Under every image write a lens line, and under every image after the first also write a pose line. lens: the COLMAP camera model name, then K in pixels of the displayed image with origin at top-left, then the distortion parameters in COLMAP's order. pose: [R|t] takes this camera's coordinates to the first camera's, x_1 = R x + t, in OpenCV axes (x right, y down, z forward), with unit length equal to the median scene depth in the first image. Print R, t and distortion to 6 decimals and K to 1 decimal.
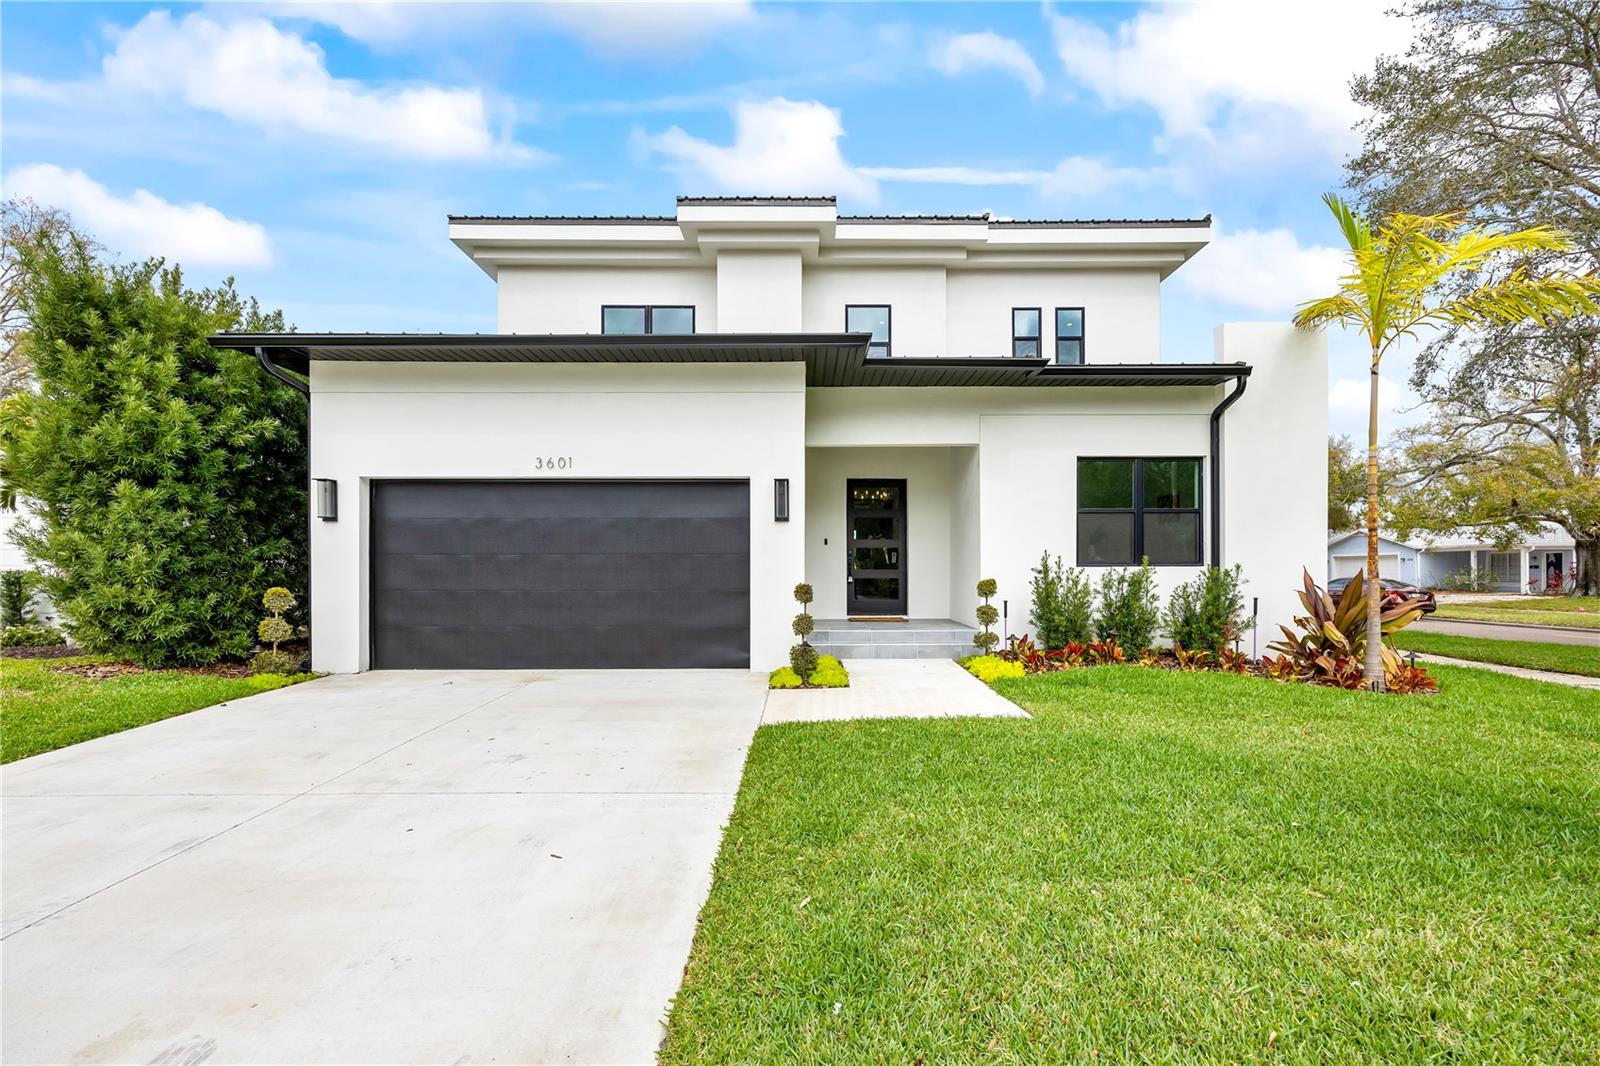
lens RADIAL K [[655.0, 0, 800.1], [0, 655.0, 573.4], [0, 0, 1]] dist [0.006304, 0.000099]
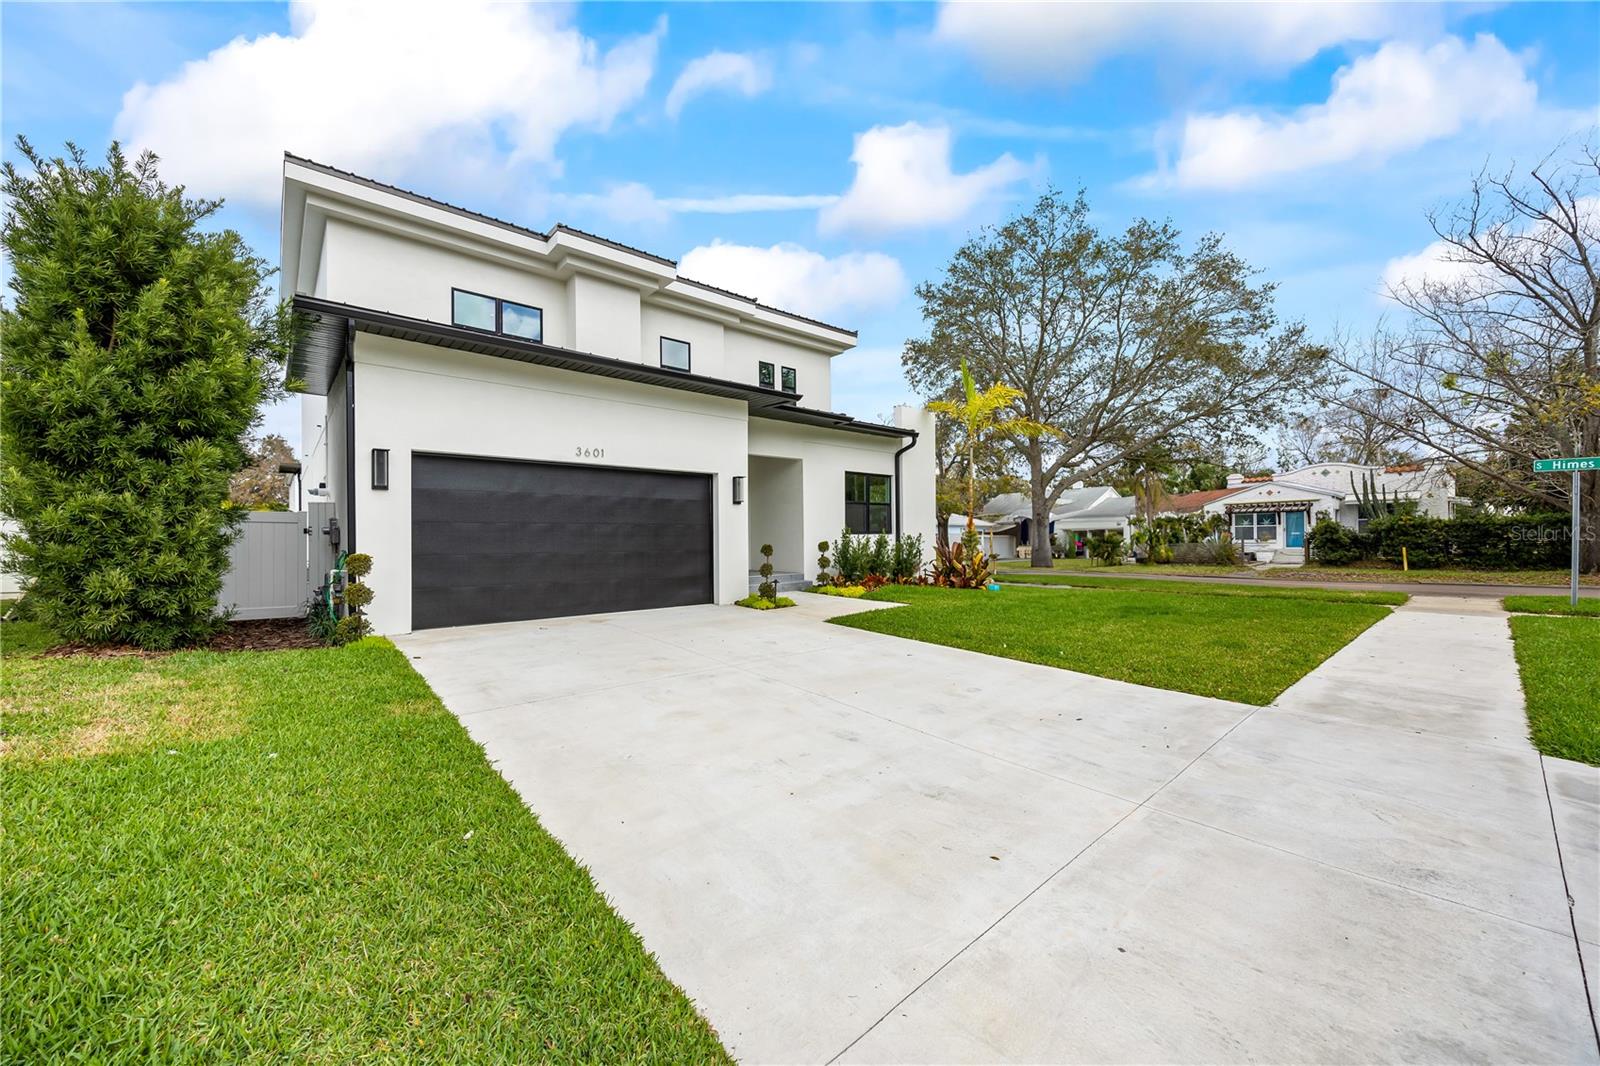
lens RADIAL K [[611.3, 0, 800.4], [0, 611.3, 542.8], [0, 0, 1]] dist [-0.000155, -0.000030]
pose [[0.753641, -0.009810, 0.657213, -0.813714], [0.013043, 0.999915, -0.000032, 0.012451], [-0.657157, 0.008596, 0.753704, -0.155337]]
